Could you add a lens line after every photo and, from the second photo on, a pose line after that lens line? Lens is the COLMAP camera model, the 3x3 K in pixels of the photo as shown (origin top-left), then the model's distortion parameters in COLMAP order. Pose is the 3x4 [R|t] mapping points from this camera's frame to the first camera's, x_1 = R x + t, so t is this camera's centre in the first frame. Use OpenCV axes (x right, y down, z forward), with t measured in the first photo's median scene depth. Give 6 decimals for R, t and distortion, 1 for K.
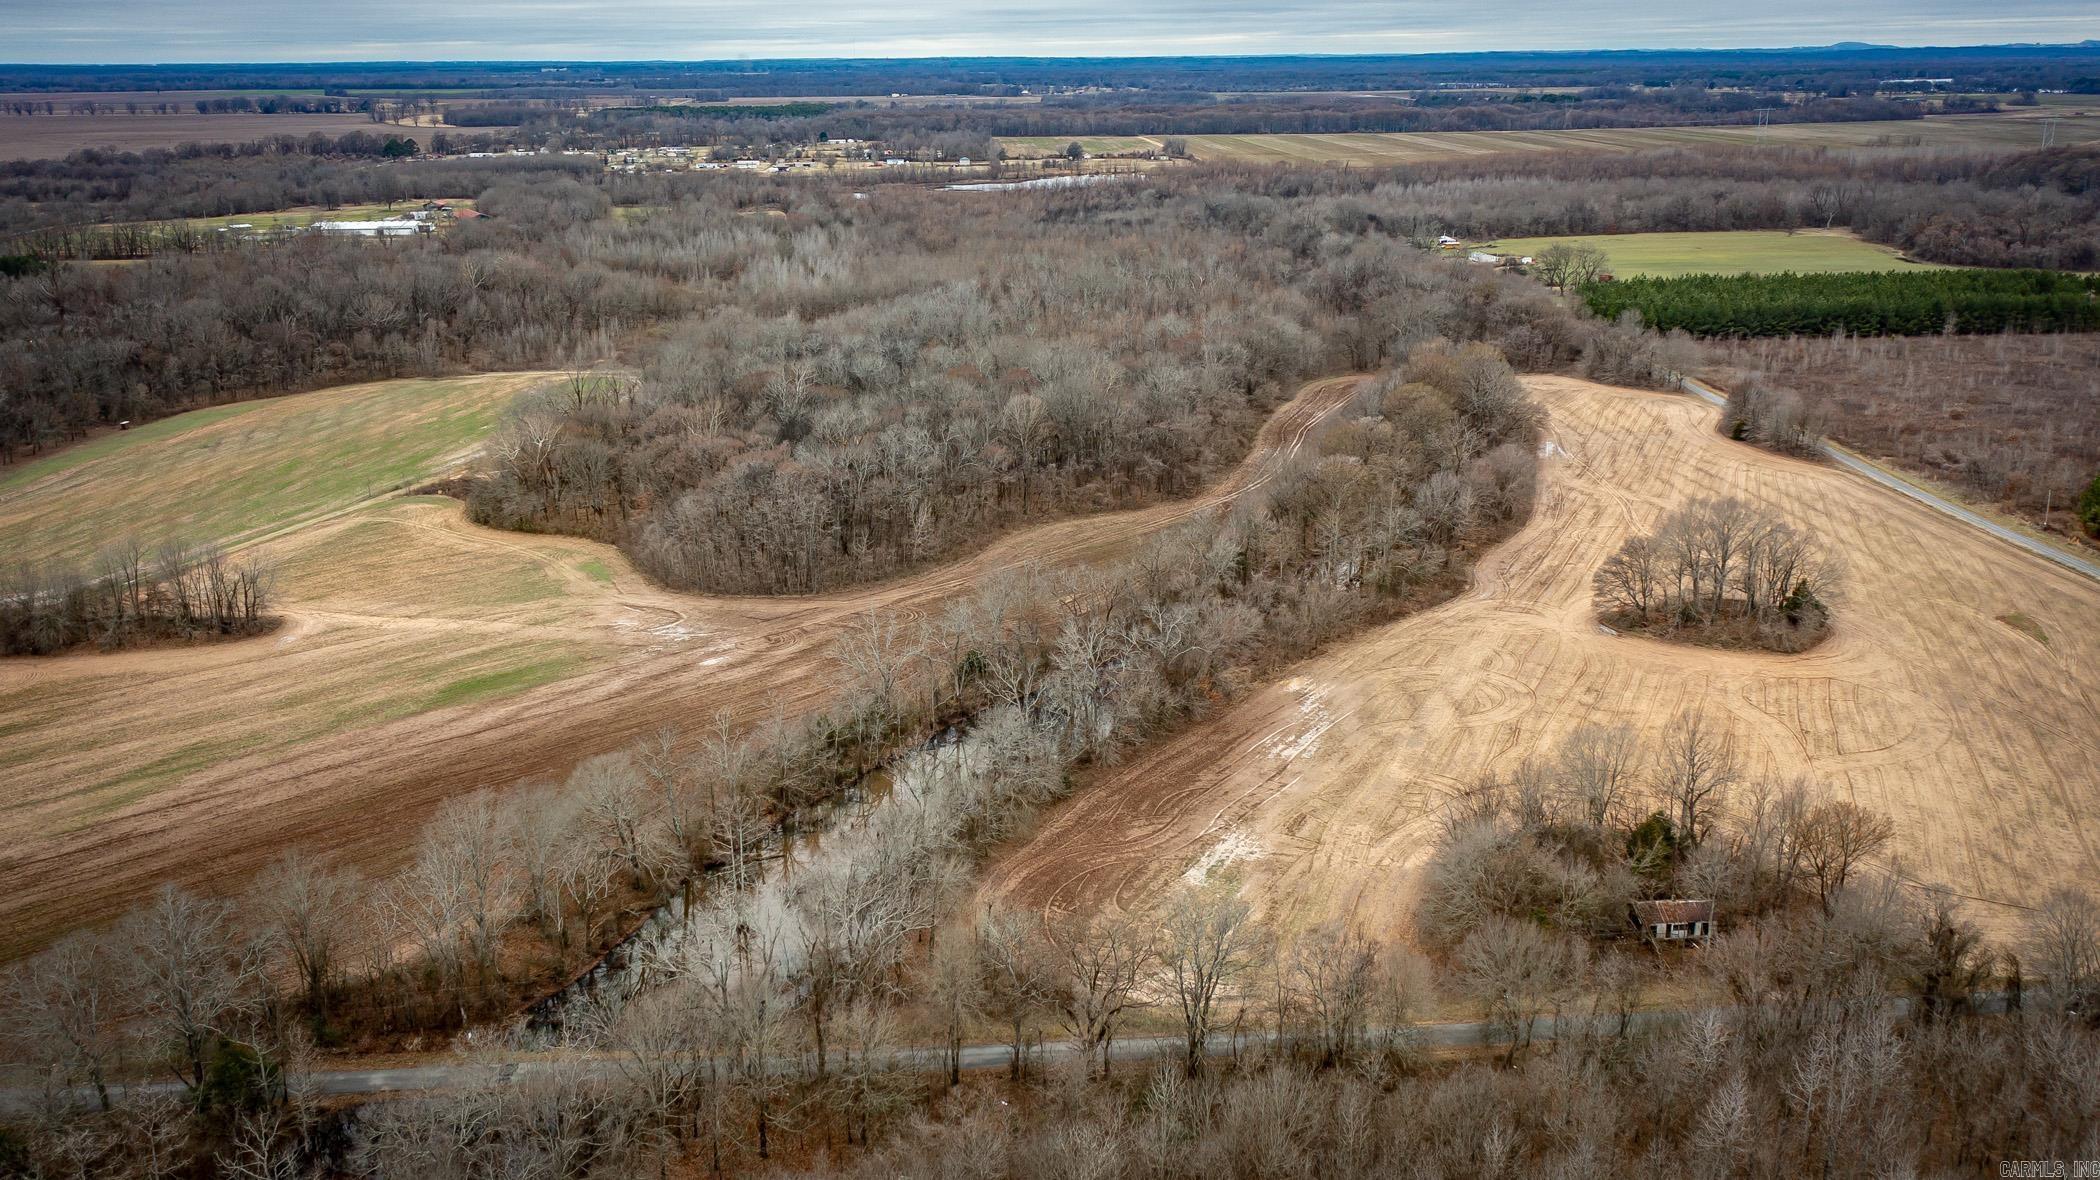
lens RADIAL K [[1690.7, 0, 1050.0], [0, 1690.7, 590.0], [0, 0, 1]] dist [0.007683, 0.012380]
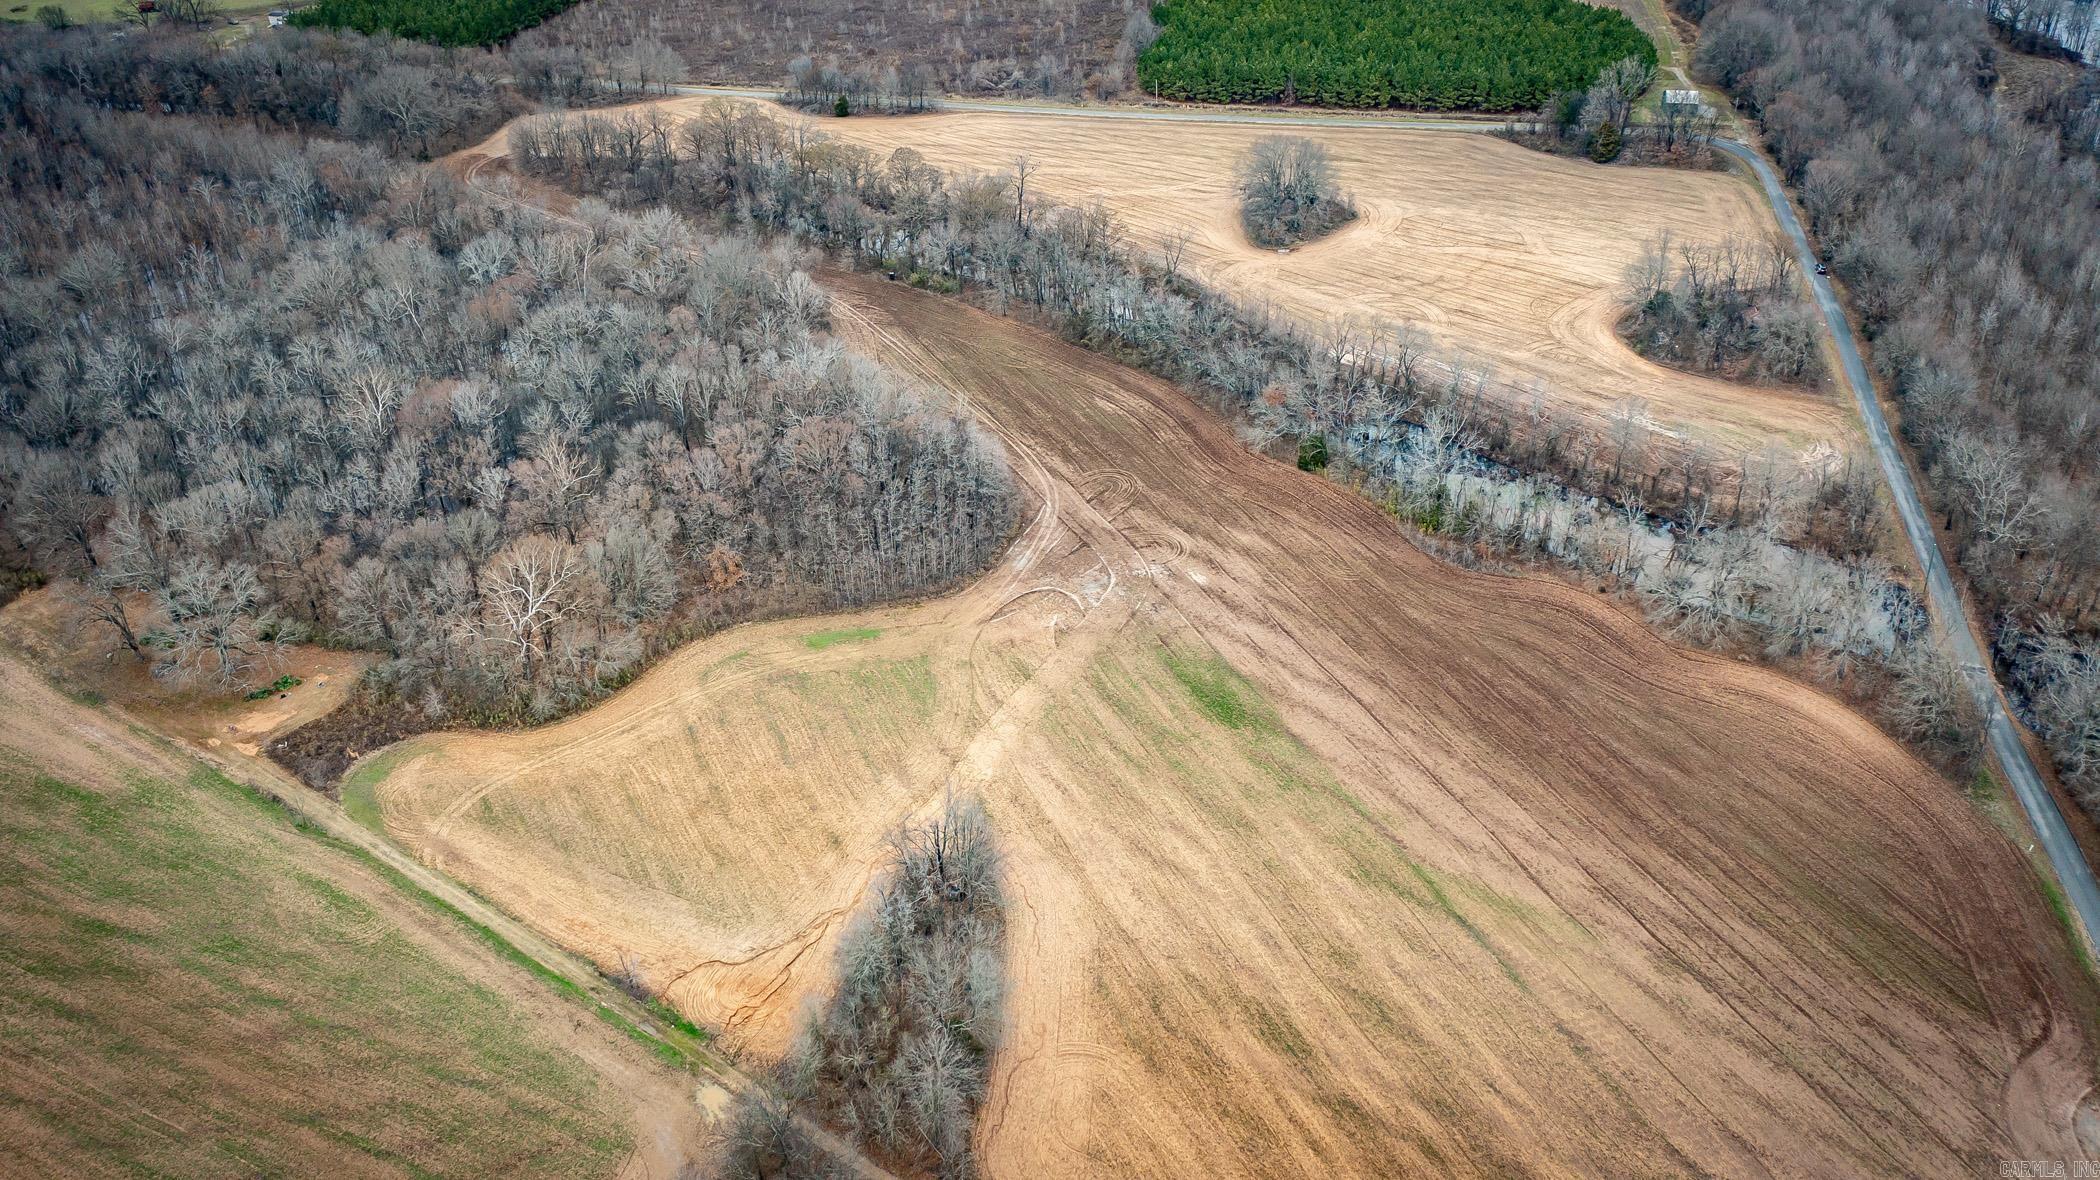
lens RADIAL K [[1690.7, 0, 1050.0], [0, 1690.7, 590.0], [0, 0, 1]] dist [0.007683, 0.012380]
pose [[0.268506, -0.511279, 0.816393, -1.112797], [0.300122, 0.849734, 0.433451, -0.441244], [-0.915331, 0.128634, 0.381605, 0.726164]]
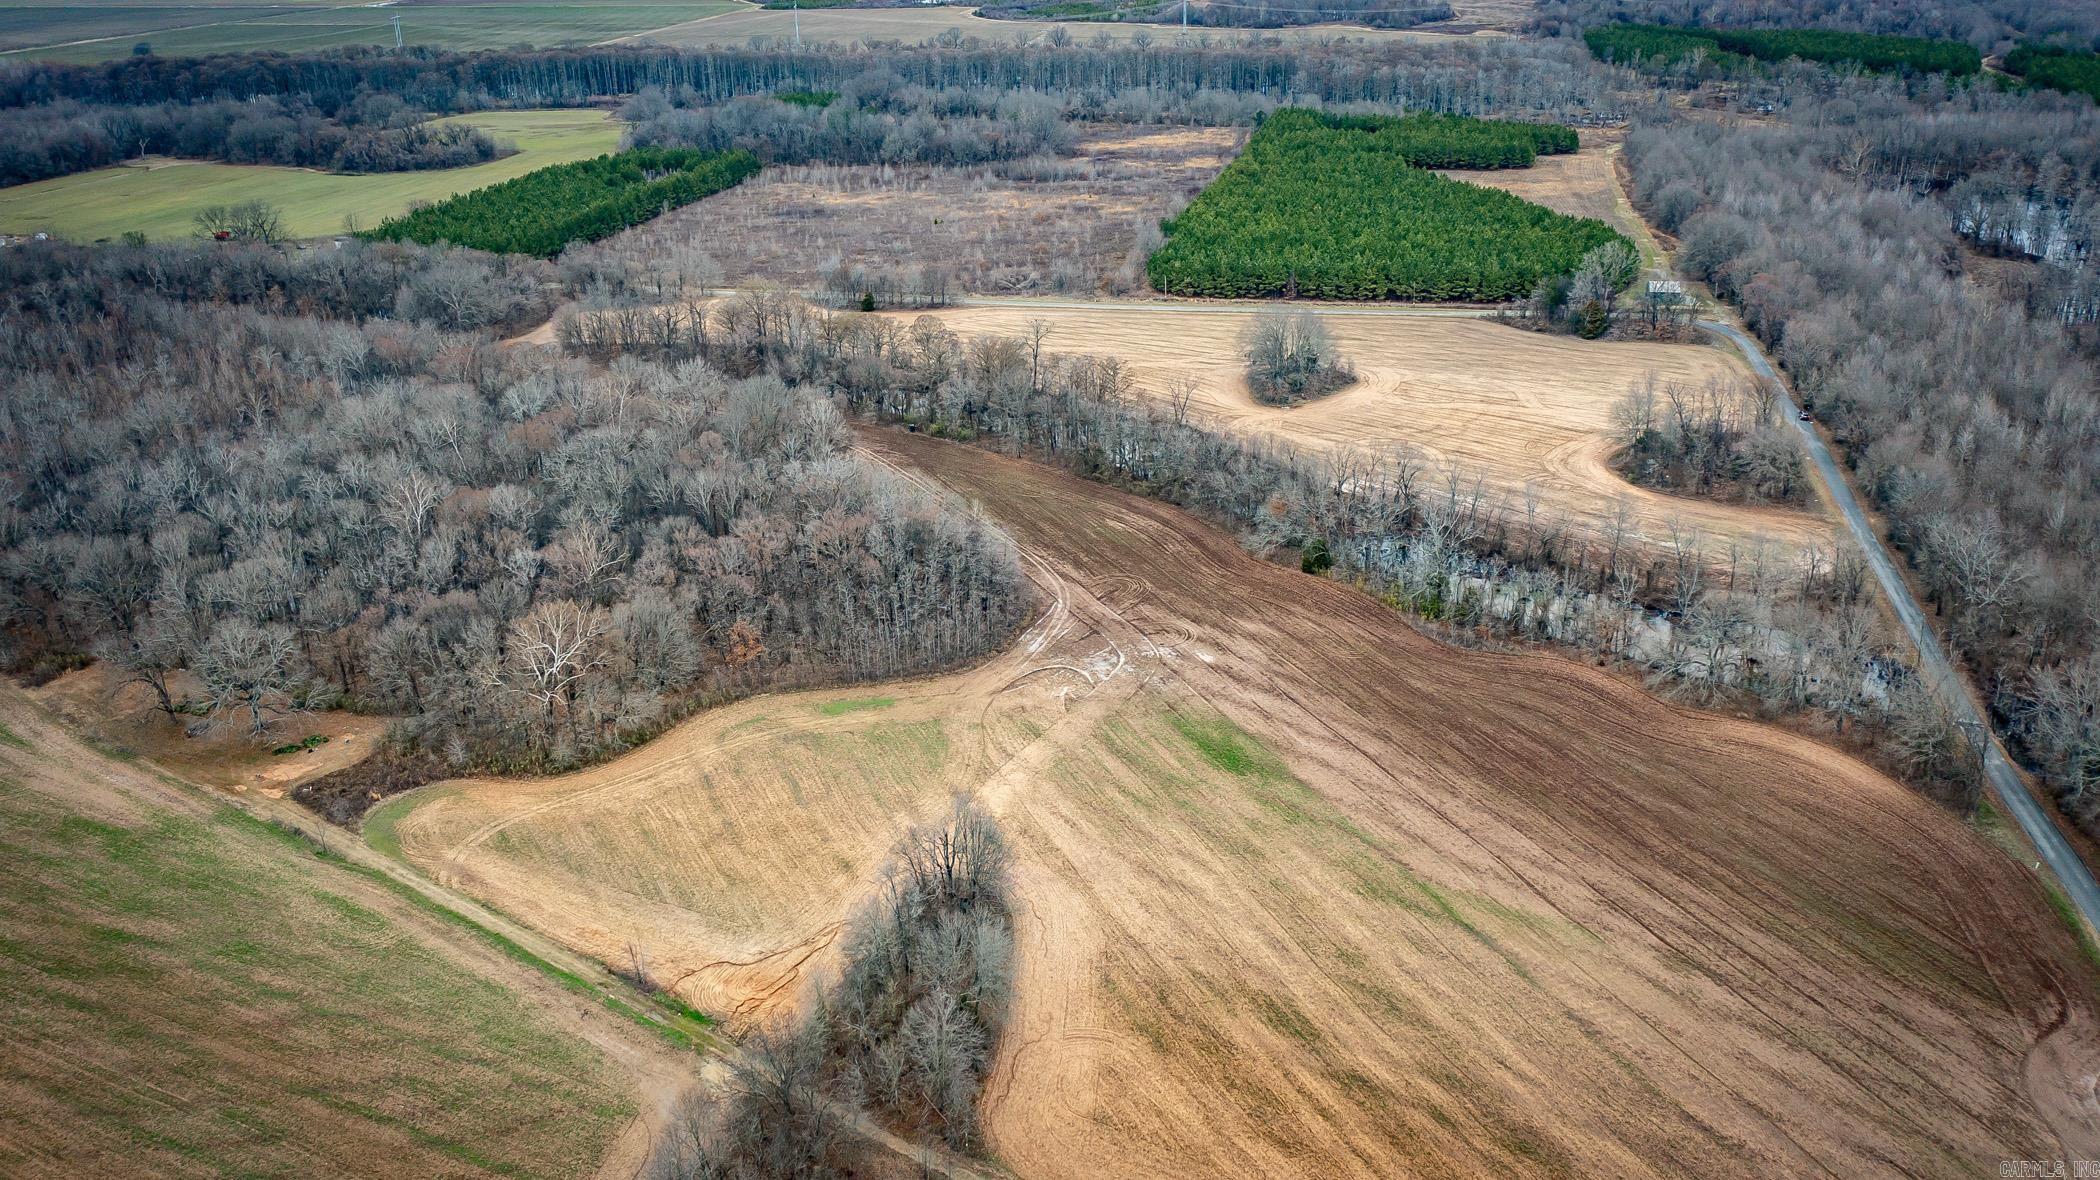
lens RADIAL K [[1690.7, 0, 1050.0], [0, 1690.7, 590.0], [0, 0, 1]] dist [0.007683, 0.012380]
pose [[0.278781, -0.365326, 0.888154, -1.195827], [0.305048, 0.910610, 0.278812, -0.331982], [-0.910619, 0.193202, 0.365302, 0.730561]]
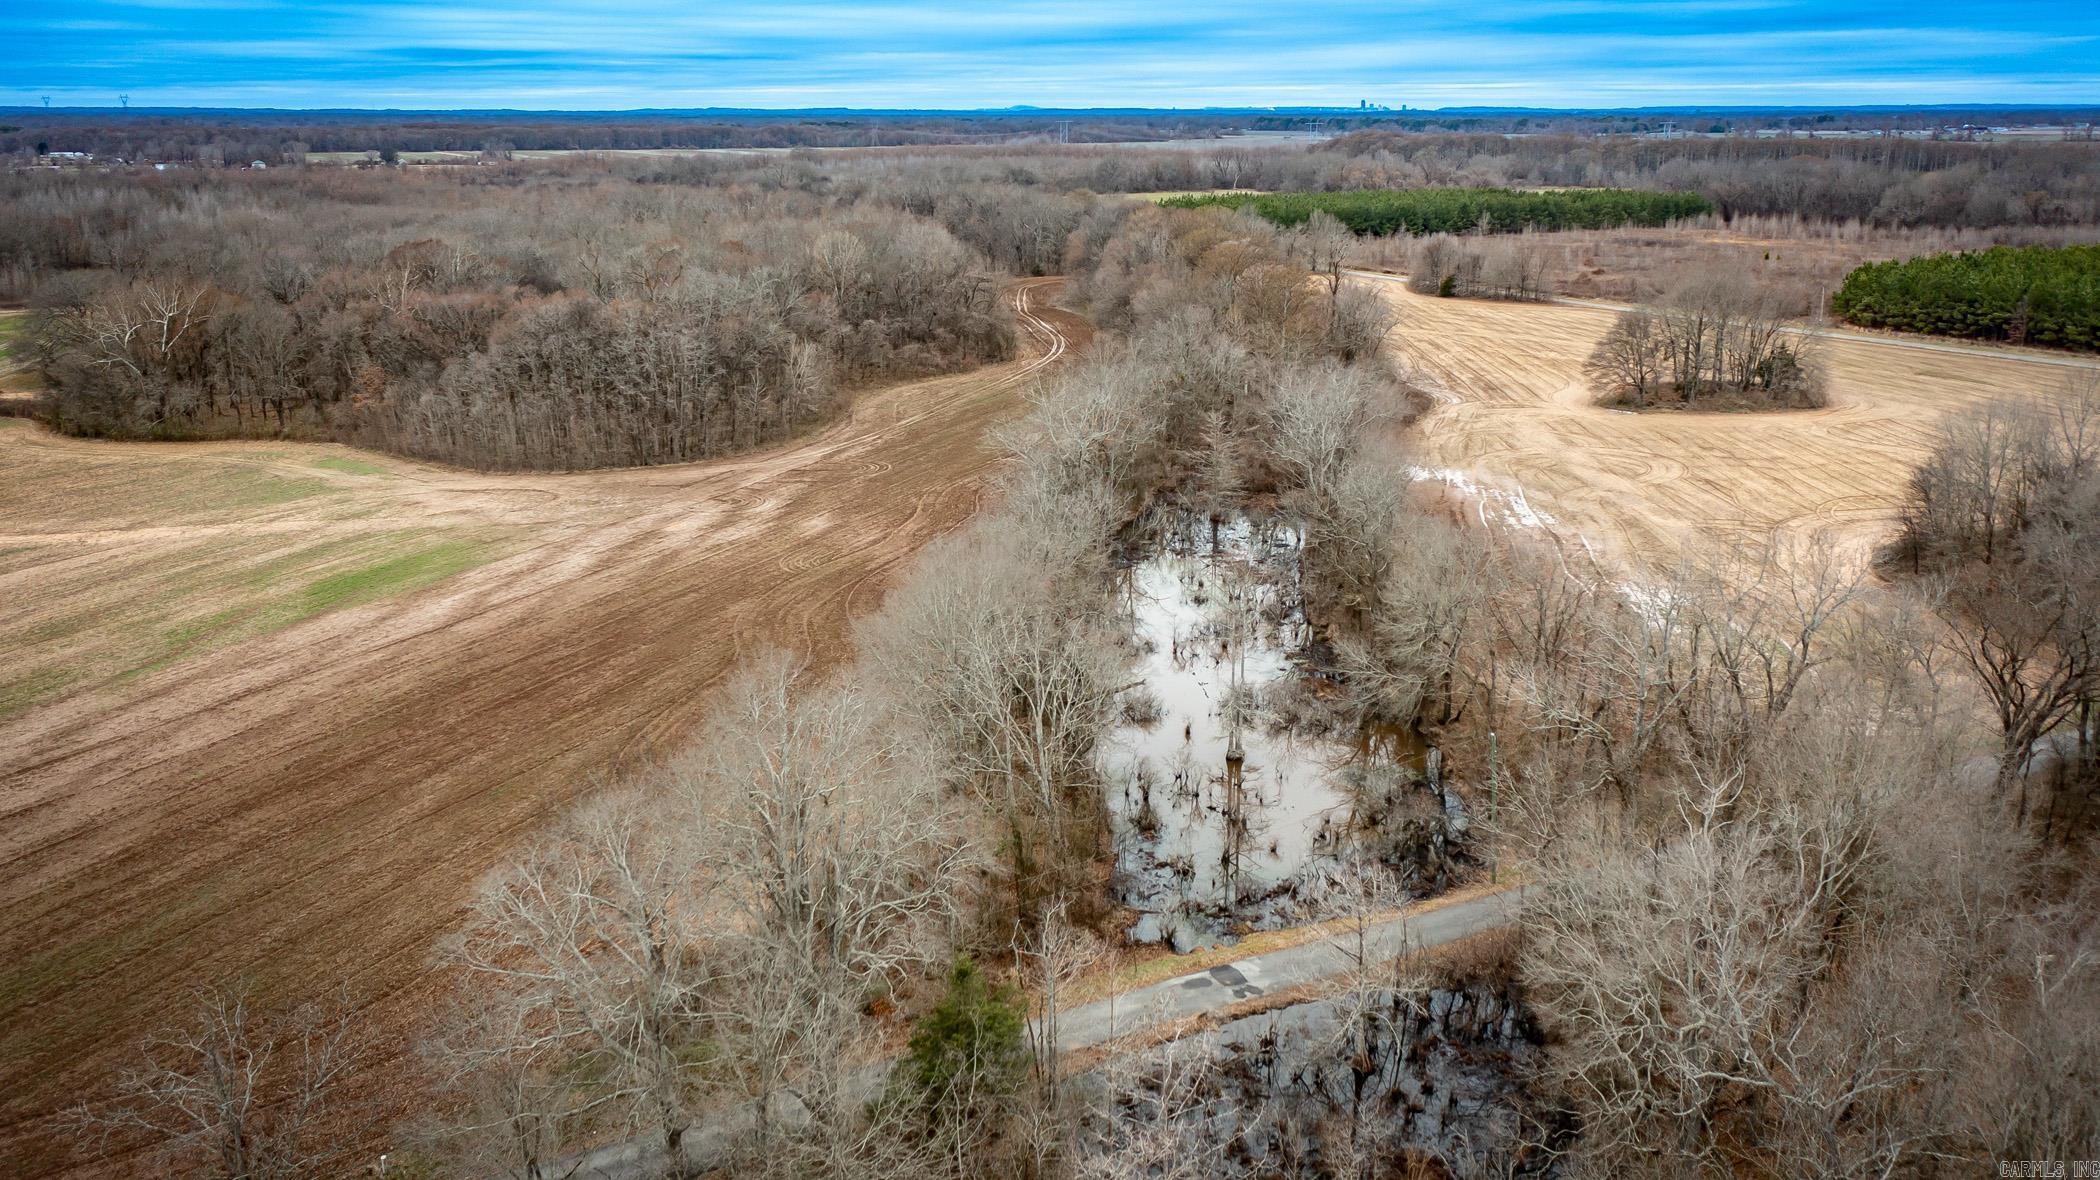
lens RADIAL K [[1690.7, 0, 1050.0], [0, 1690.7, 590.0], [0, 0, 1]] dist [0.007683, 0.012380]
pose [[0.905766, -0.108226, 0.409726, -0.368122], [0.120792, 0.992666, -0.004824, 0.094867], [-0.406199, 0.053861, 0.912196, 0.315985]]
